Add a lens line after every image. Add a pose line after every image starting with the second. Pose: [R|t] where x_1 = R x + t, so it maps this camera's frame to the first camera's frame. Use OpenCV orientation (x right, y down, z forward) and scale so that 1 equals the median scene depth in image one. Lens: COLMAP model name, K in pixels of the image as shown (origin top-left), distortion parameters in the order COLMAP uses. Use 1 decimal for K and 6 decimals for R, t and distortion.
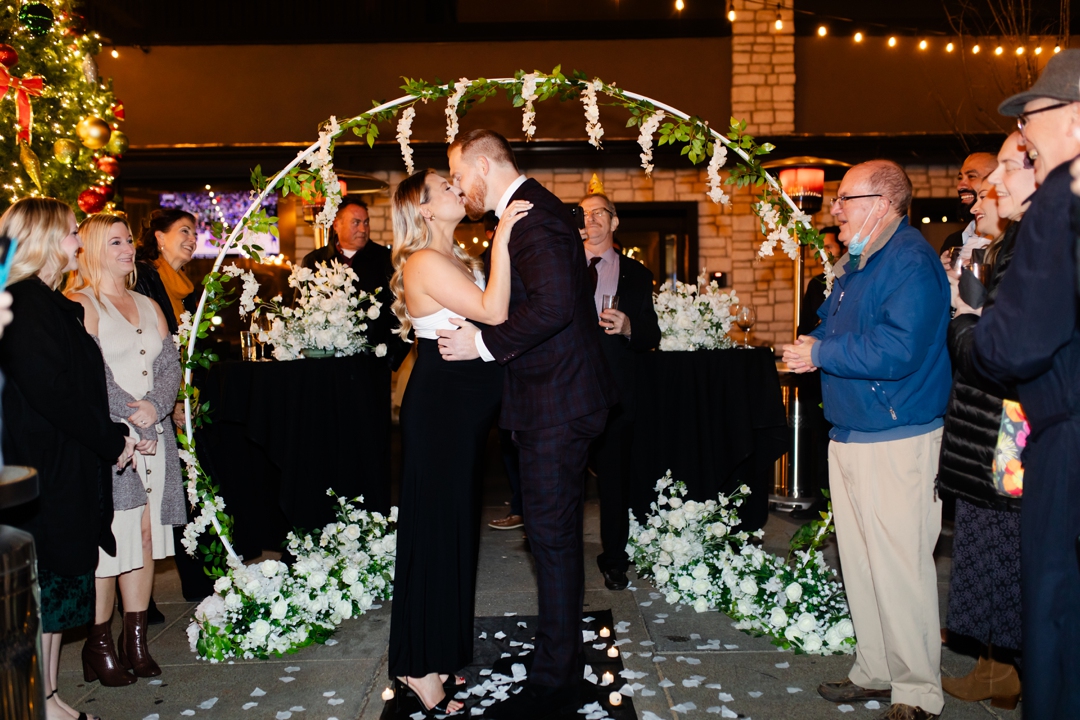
lens RADIAL K [[403.5, 0, 540.0], [0, 403.5, 360.0], [0, 0, 1]] dist [0.000455, -0.000002]
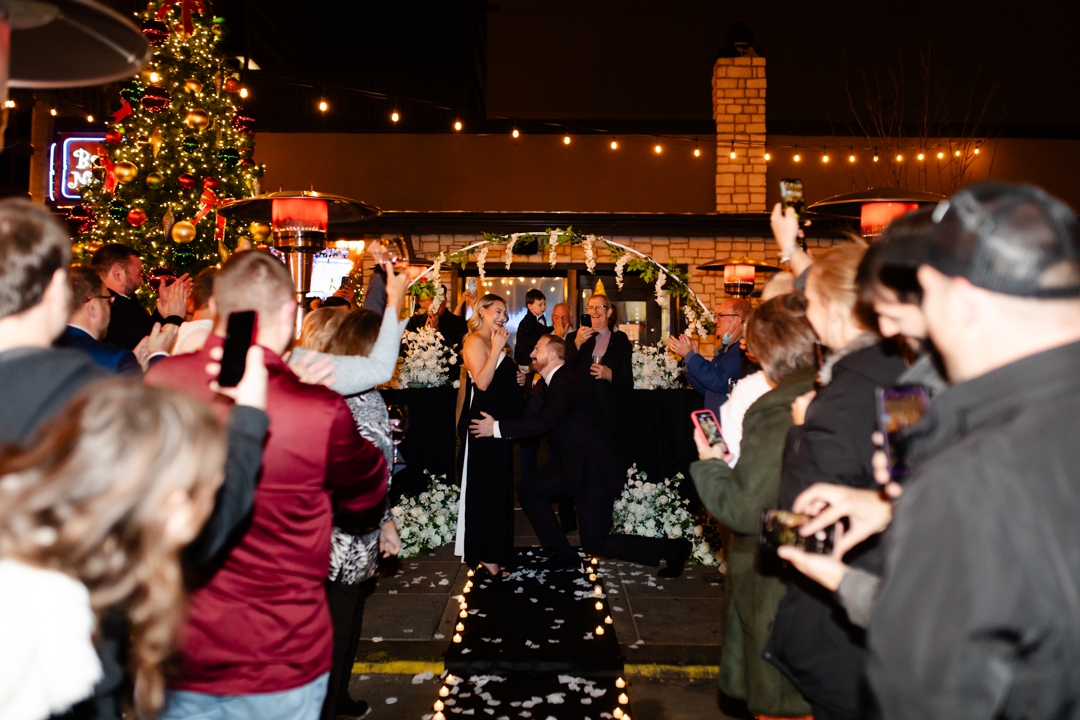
lens RADIAL K [[403.5, 0, 540.0], [0, 403.5, 360.0], [0, 0, 1]] dist [0.000455, -0.000002]
pose [[0.998672, 0.020090, -0.047450, 0.007437], [-0.023066, 0.997746, -0.063016, -0.030142], [0.046077, 0.064026, 0.996884, -0.654926]]
